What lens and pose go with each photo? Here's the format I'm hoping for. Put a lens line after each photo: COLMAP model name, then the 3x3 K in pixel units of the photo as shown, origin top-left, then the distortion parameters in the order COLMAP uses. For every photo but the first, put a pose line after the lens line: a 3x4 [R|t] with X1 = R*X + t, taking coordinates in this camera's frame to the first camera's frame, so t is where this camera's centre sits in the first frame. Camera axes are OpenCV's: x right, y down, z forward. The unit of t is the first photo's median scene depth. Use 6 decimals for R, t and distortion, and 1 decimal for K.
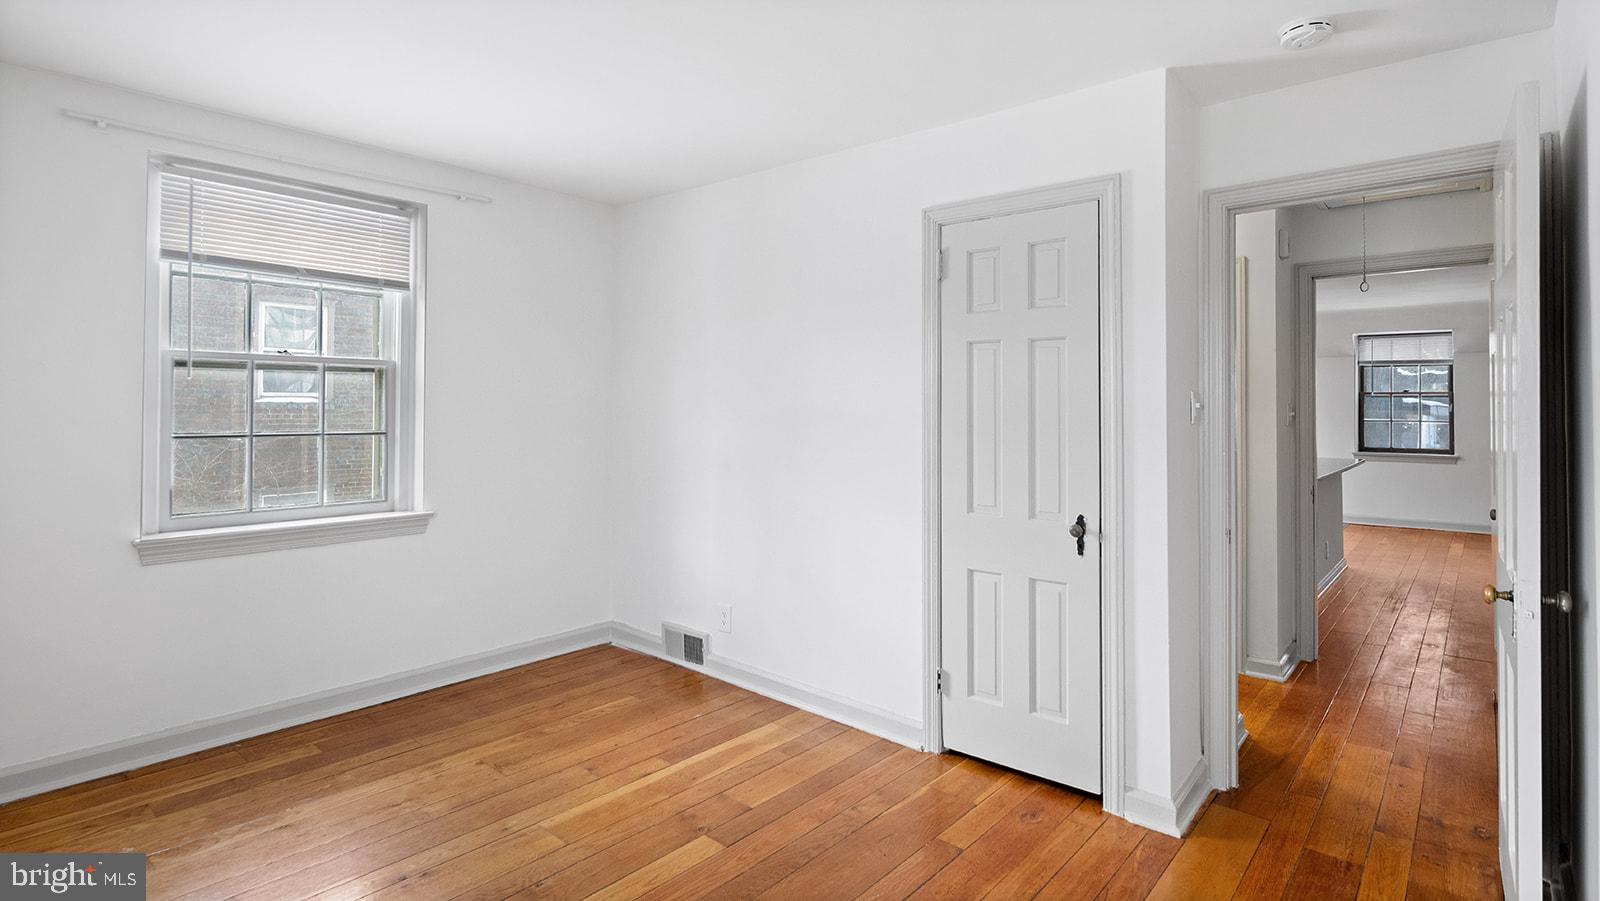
lens RADIAL K [[789.9, 0, 806.1], [0, 789.9, 394.5], [0, 0, 1]] dist [-0.003814, -0.001726]
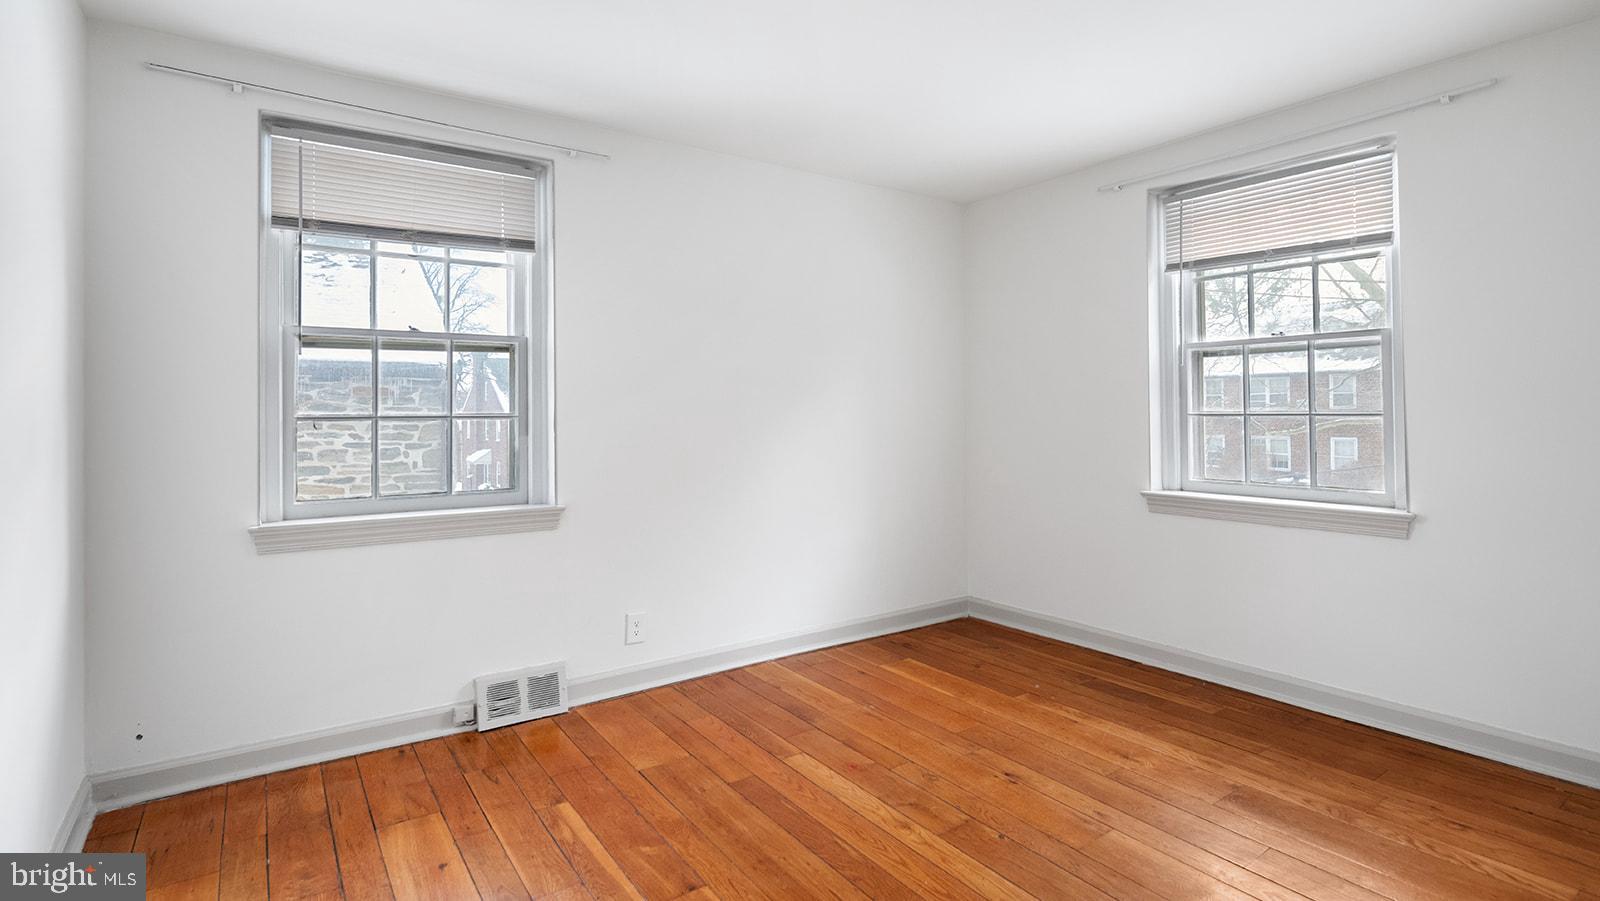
lens RADIAL K [[788.0, 0, 805.5], [0, 788.0, 414.4], [0, 0, 1]] dist [-0.000113, -0.006195]
pose [[-0.232694, 0.012089, -0.972475, 0.528453], [0.018850, 0.999791, 0.007918, 0.037176], [0.972367, -0.016489, -0.232873, 0.729095]]
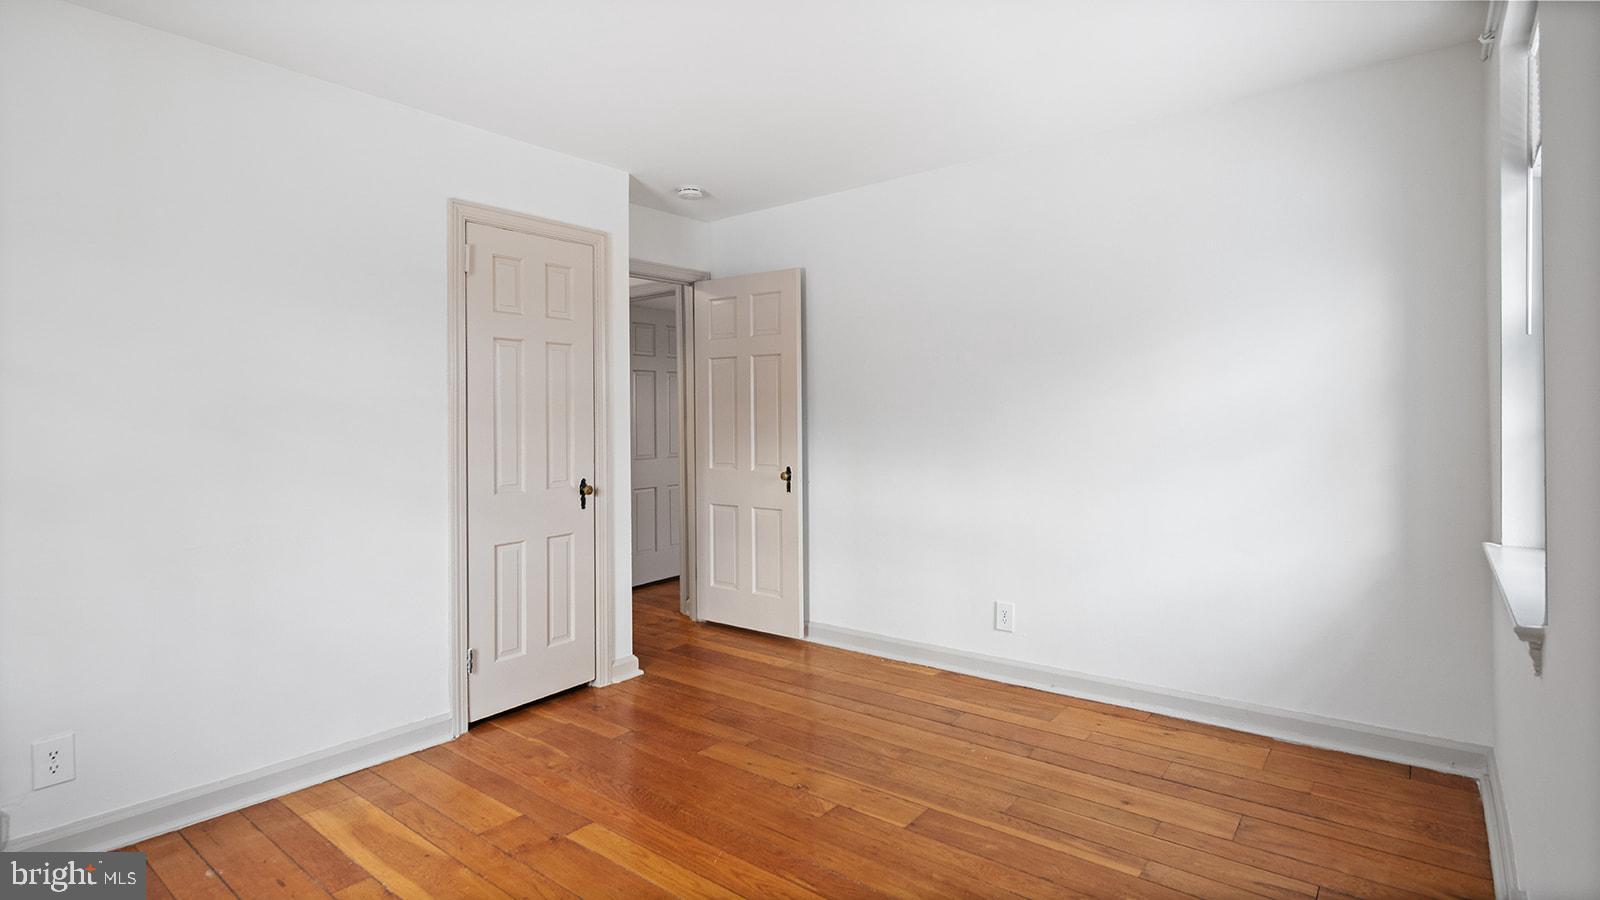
lens RADIAL K [[788.0, 0, 805.5], [0, 788.0, 413.9], [0, 0, 1]] dist [-0.000113, -0.006195]
pose [[-0.046617, -0.005860, 0.998896, -0.895325], [-0.003155, 0.999979, 0.005720, 0.031146], [-0.998908, -0.002885, -0.046634, 0.615807]]
